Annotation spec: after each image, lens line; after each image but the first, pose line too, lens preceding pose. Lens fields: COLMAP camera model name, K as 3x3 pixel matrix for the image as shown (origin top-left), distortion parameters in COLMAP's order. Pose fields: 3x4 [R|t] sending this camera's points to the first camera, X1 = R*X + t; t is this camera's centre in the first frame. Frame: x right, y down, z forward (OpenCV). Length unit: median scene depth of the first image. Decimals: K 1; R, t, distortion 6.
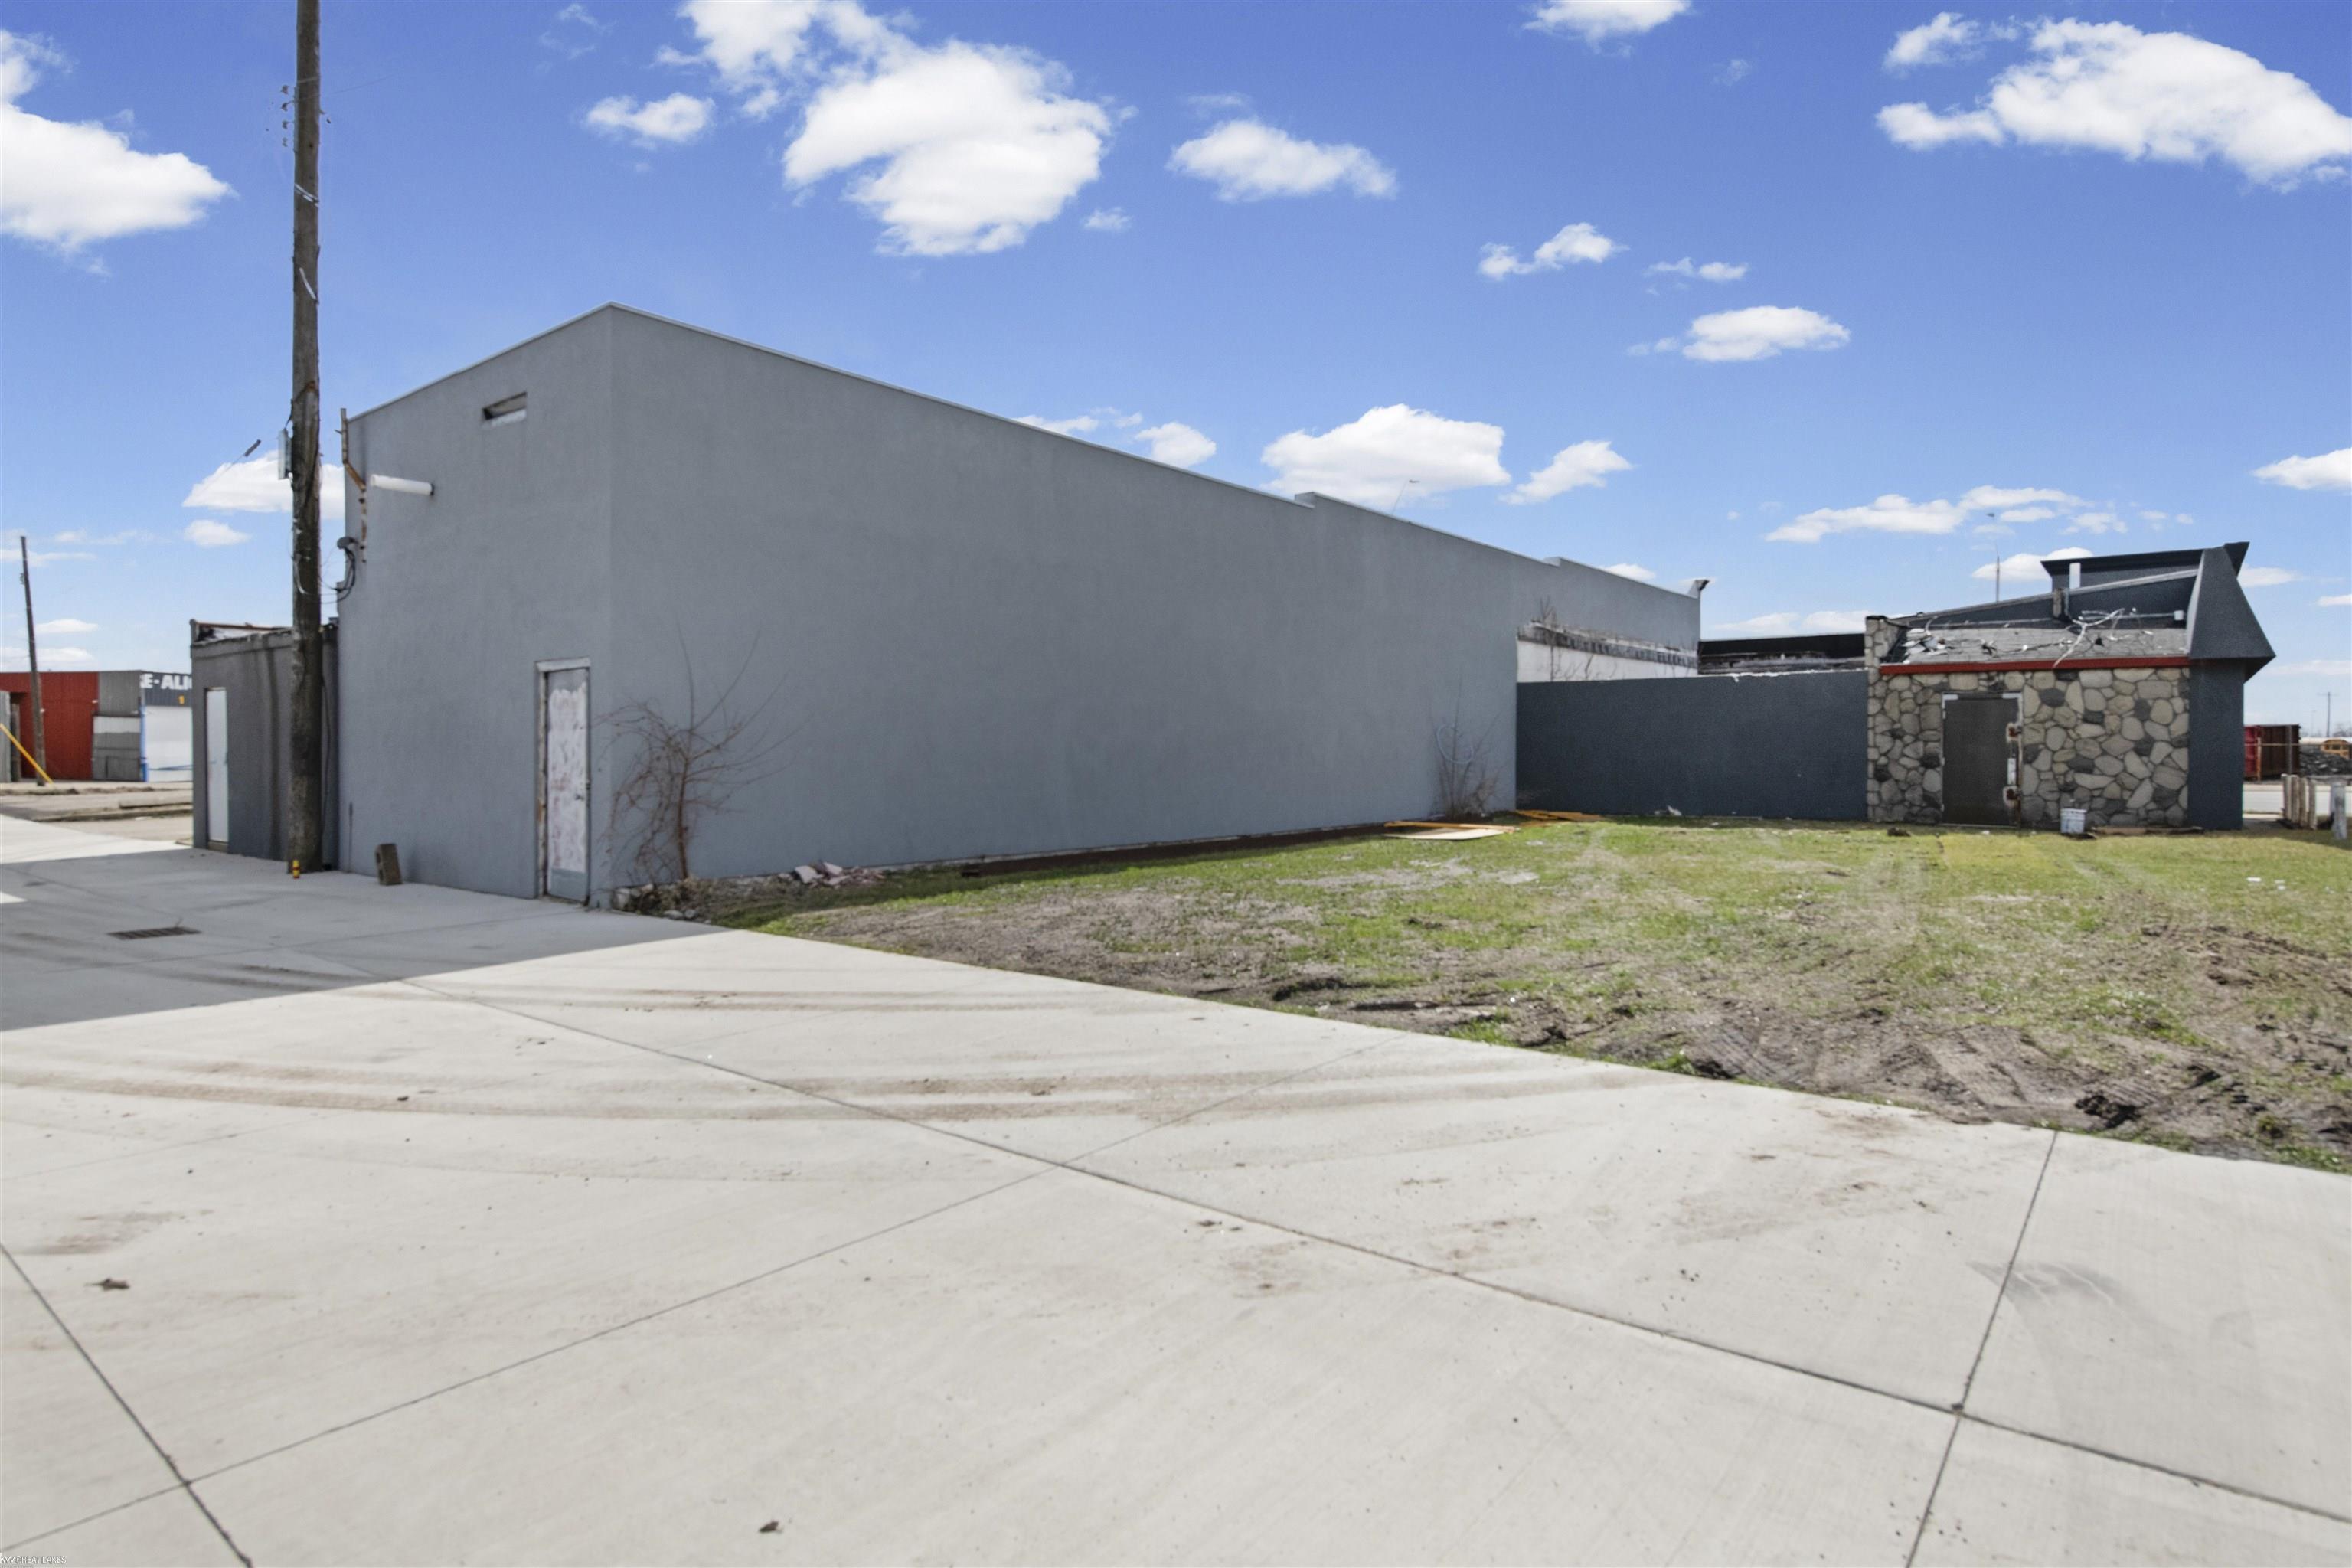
lens RADIAL K [[1263.4, 0, 1176.0], [0, 1263.4, 784.0], [0, 0, 1]] dist [-0.002096, -0.000298]
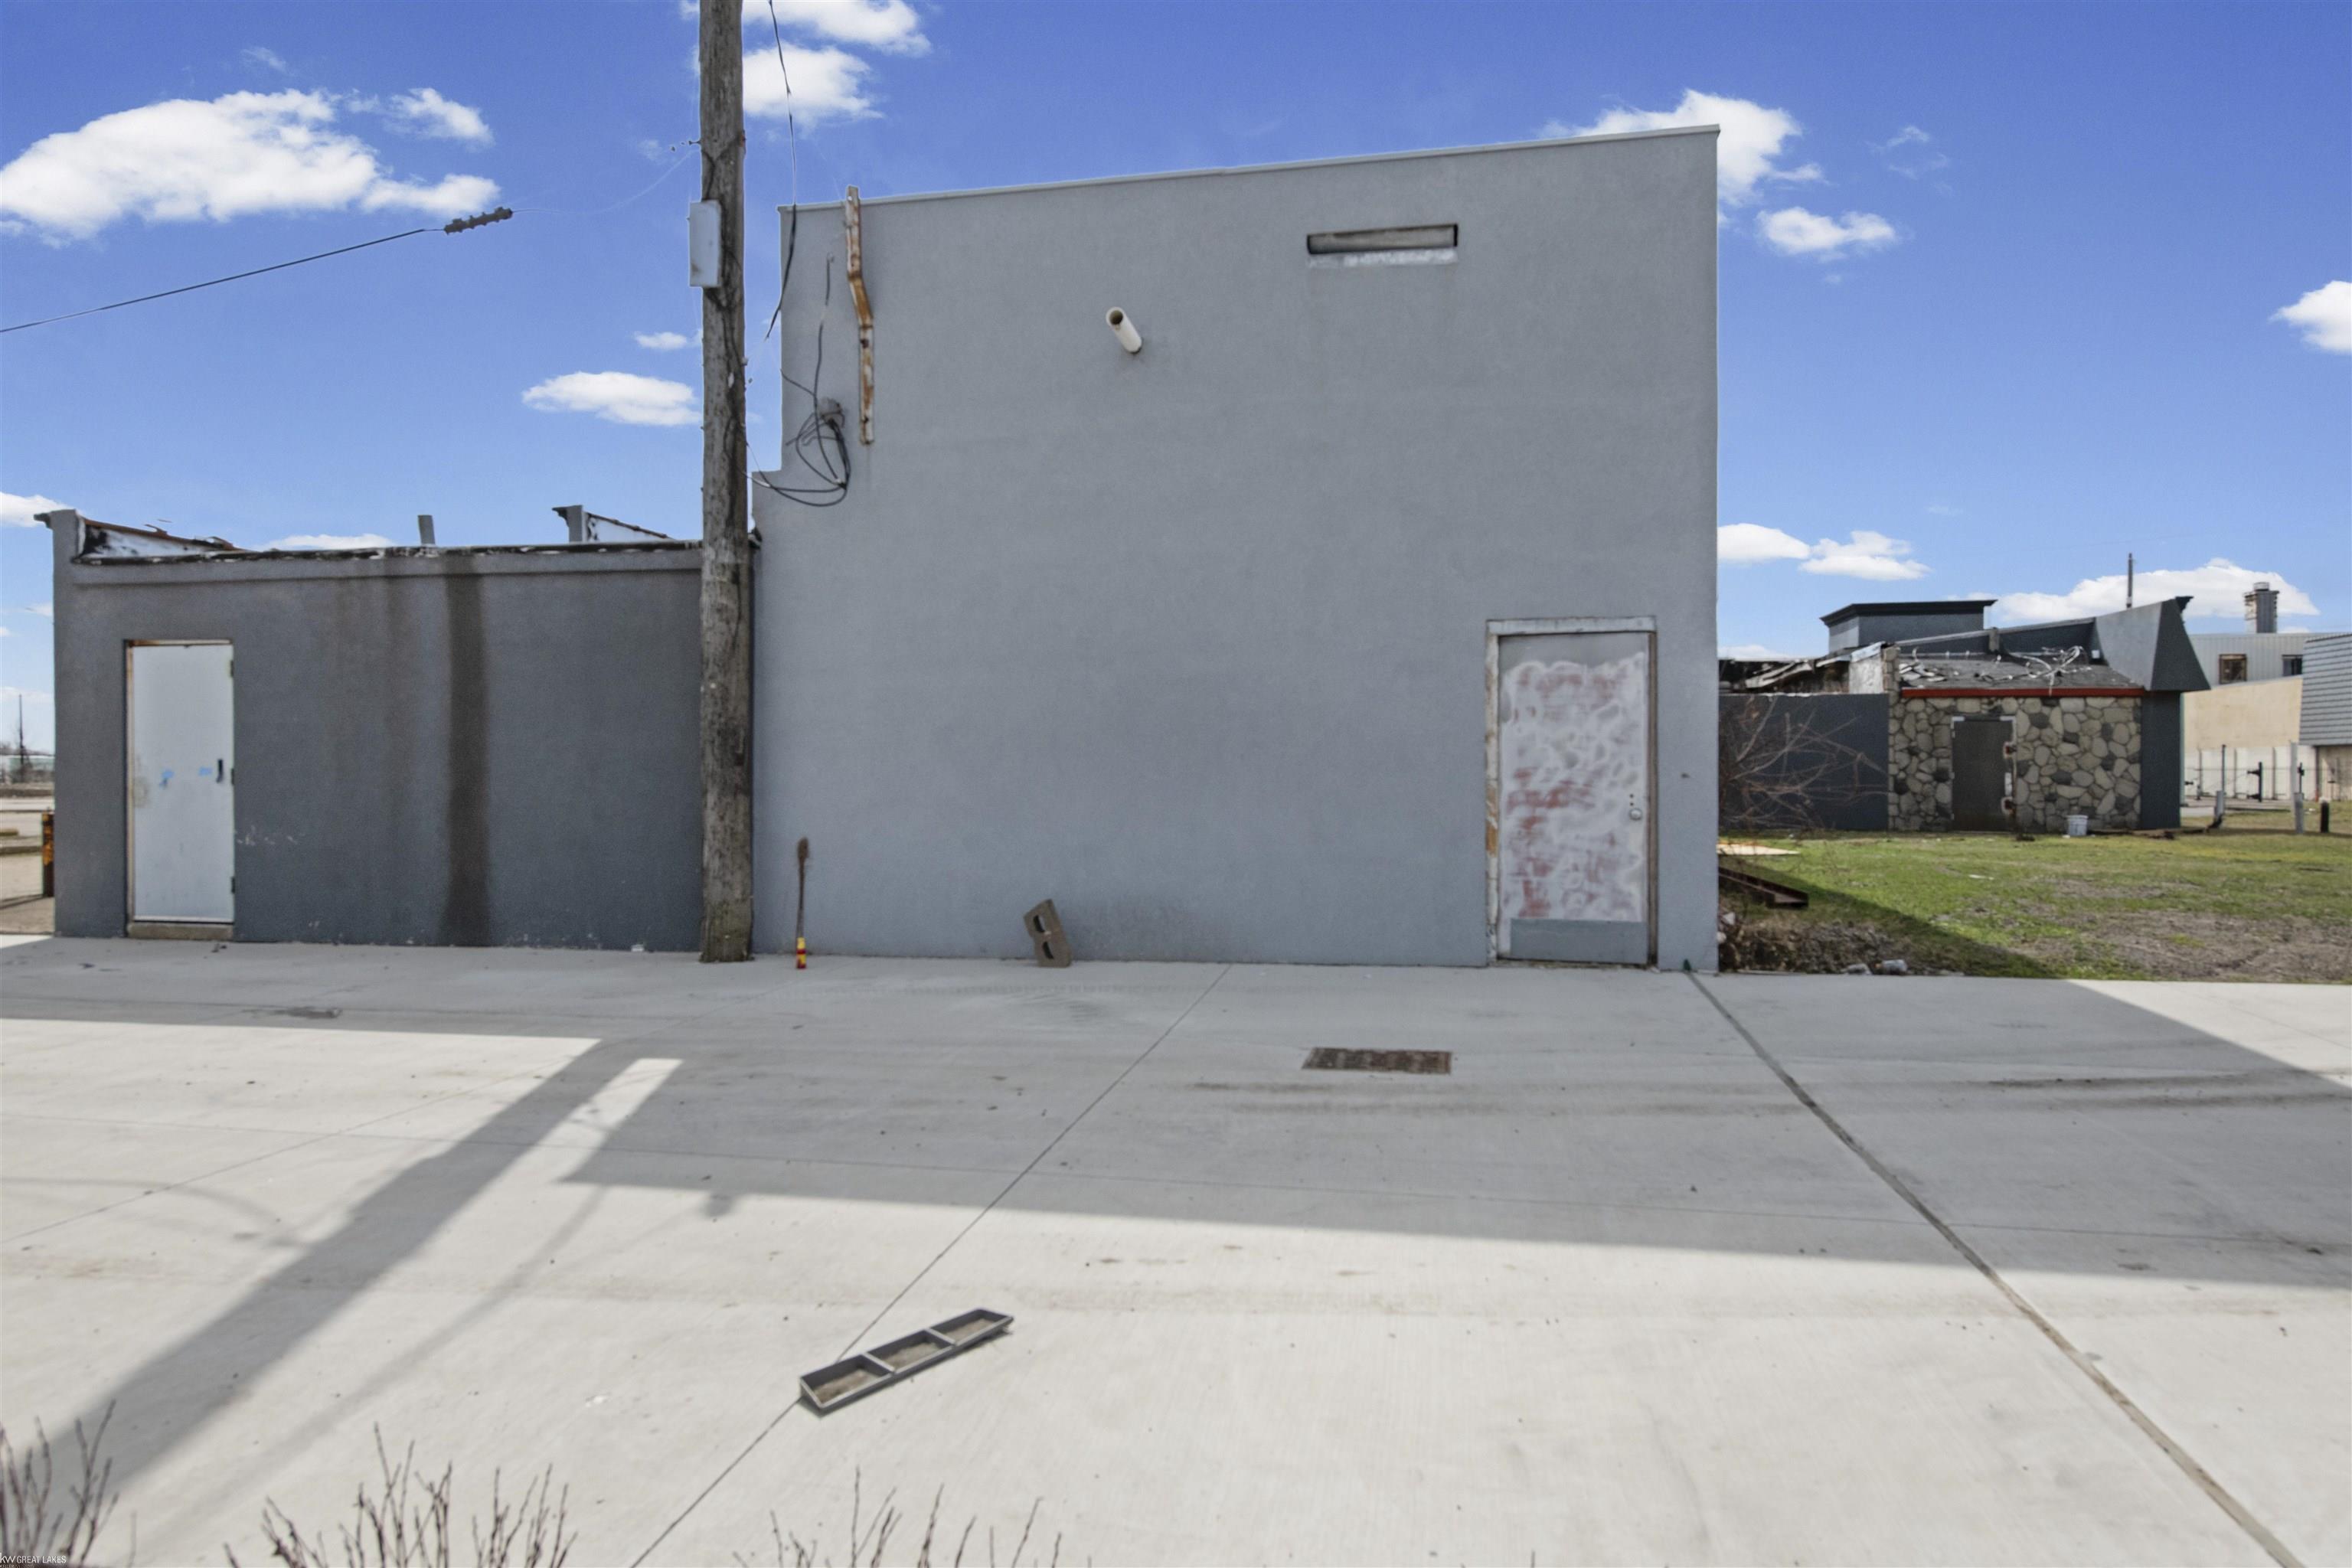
lens RADIAL K [[1366.9, 0, 1176.0], [0, 1366.9, 784.0], [0, 0, 1]] dist [-0.003919, -0.000955]
pose [[0.886531, -0.003631, 0.462654, -0.596314], [0.013207, 0.999760, -0.017460, 0.001650], [-0.462480, 0.021589, 0.886367, 0.253778]]
